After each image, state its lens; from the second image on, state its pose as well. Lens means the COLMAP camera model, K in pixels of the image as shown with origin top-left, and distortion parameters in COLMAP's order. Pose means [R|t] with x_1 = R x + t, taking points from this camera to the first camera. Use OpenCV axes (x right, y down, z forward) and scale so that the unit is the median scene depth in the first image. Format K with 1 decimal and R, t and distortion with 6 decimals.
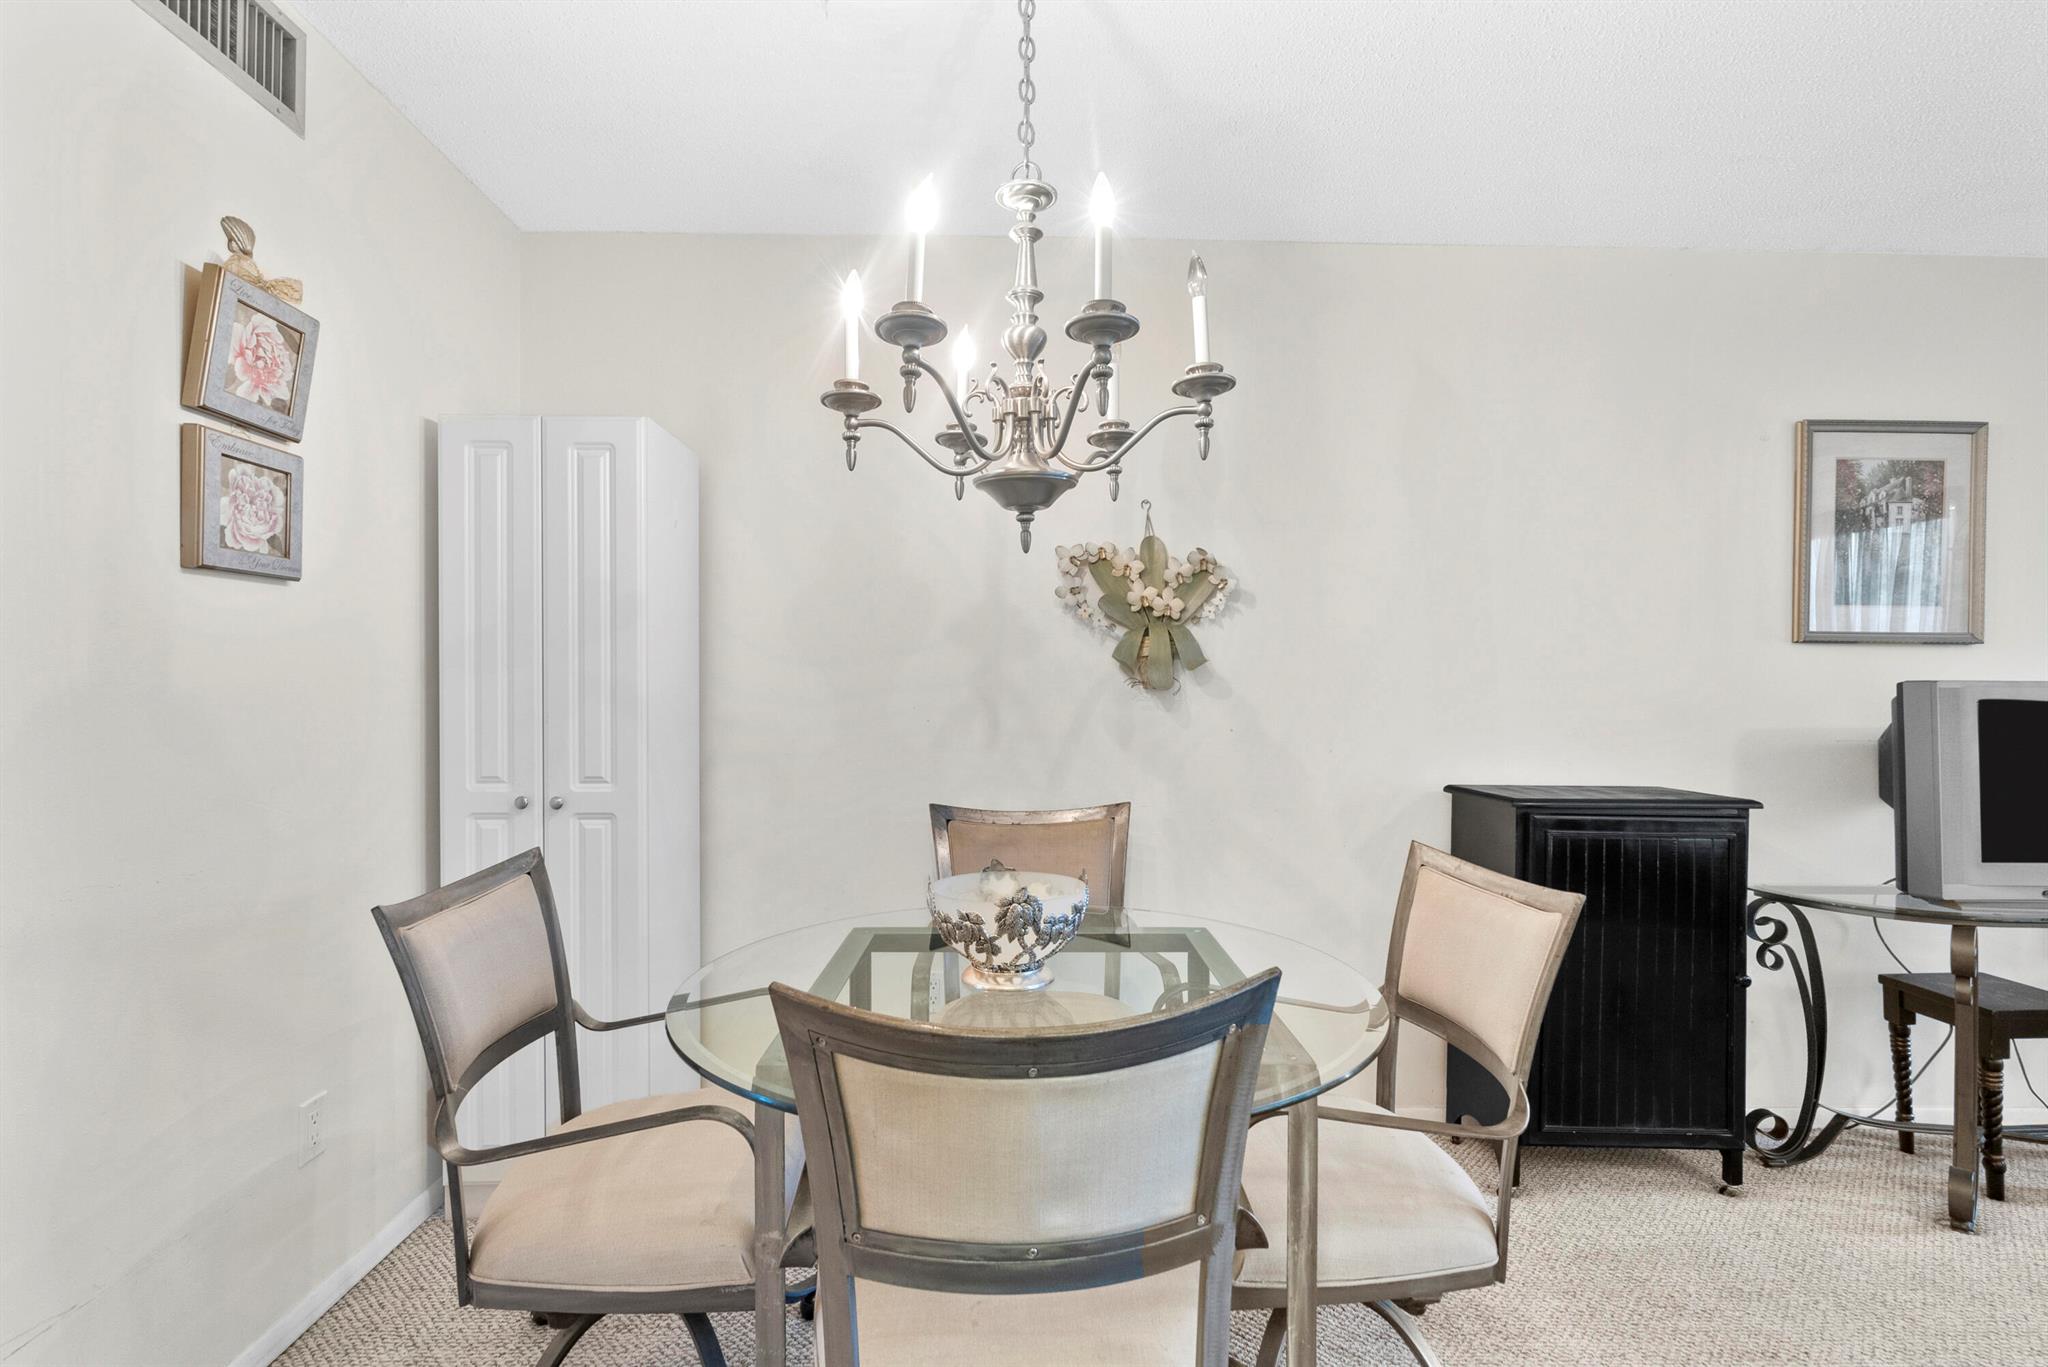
lens RADIAL K [[941.5, 0, 1019.1], [0, 941.5, 687.9], [0, 0, 1]] dist [-0.006926, 0.001952]
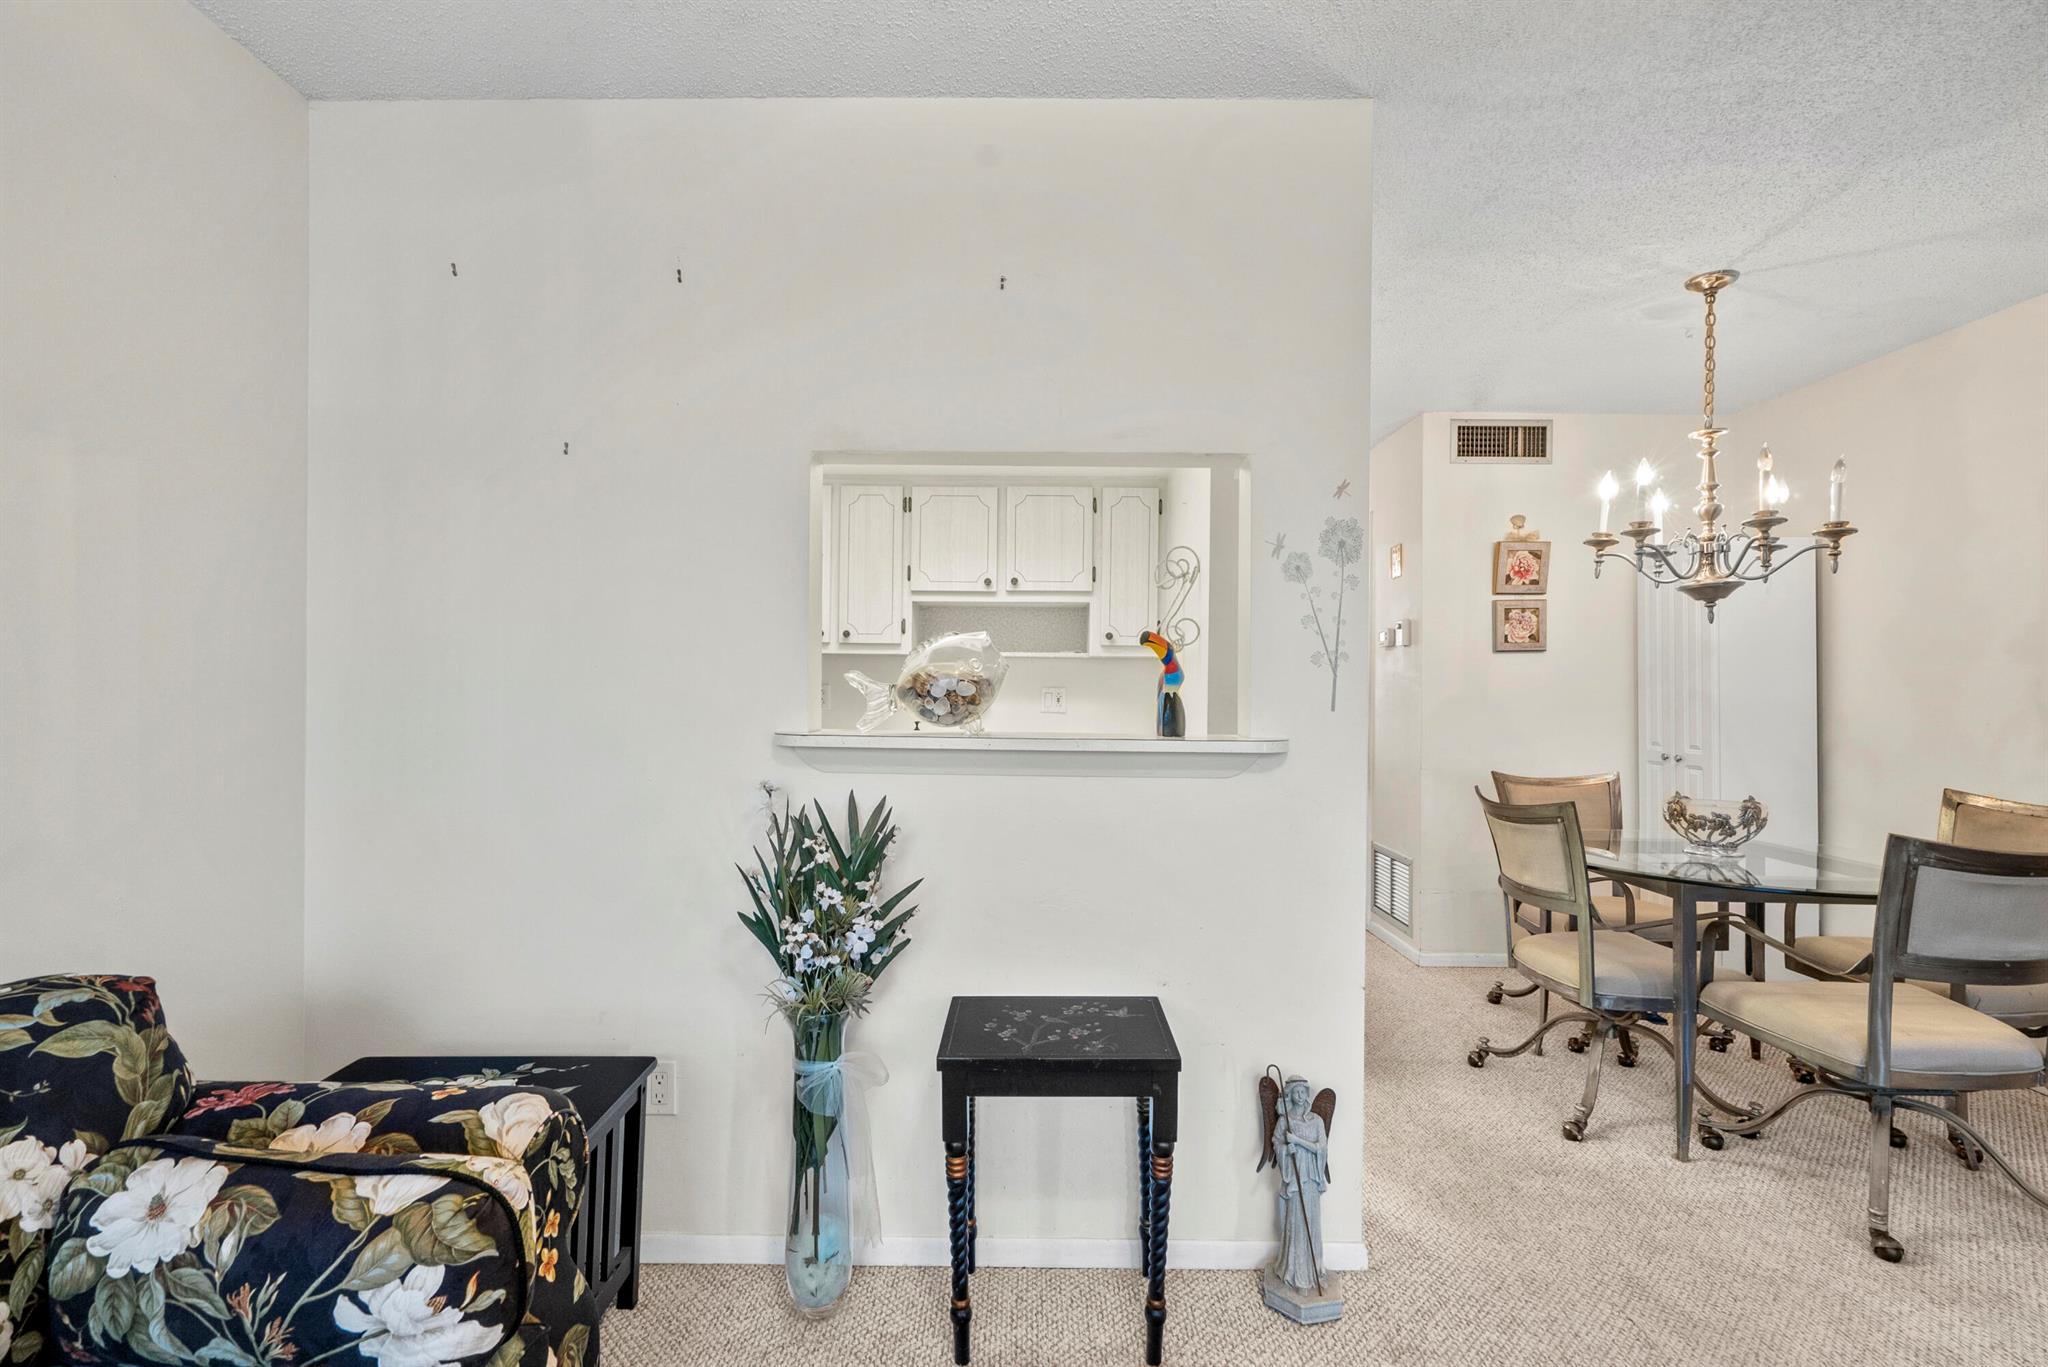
lens RADIAL K [[941.5, 0, 1023.4], [0, 941.5, 690.8], [0, 0, 1]] dist [-0.006926, 0.001952]
pose [[-0.031717, -0.001466, -0.999496, 1.250677], [-0.005692, 0.999983, -0.001286, -0.000118], [0.999481, 0.005648, -0.031724, -0.199195]]
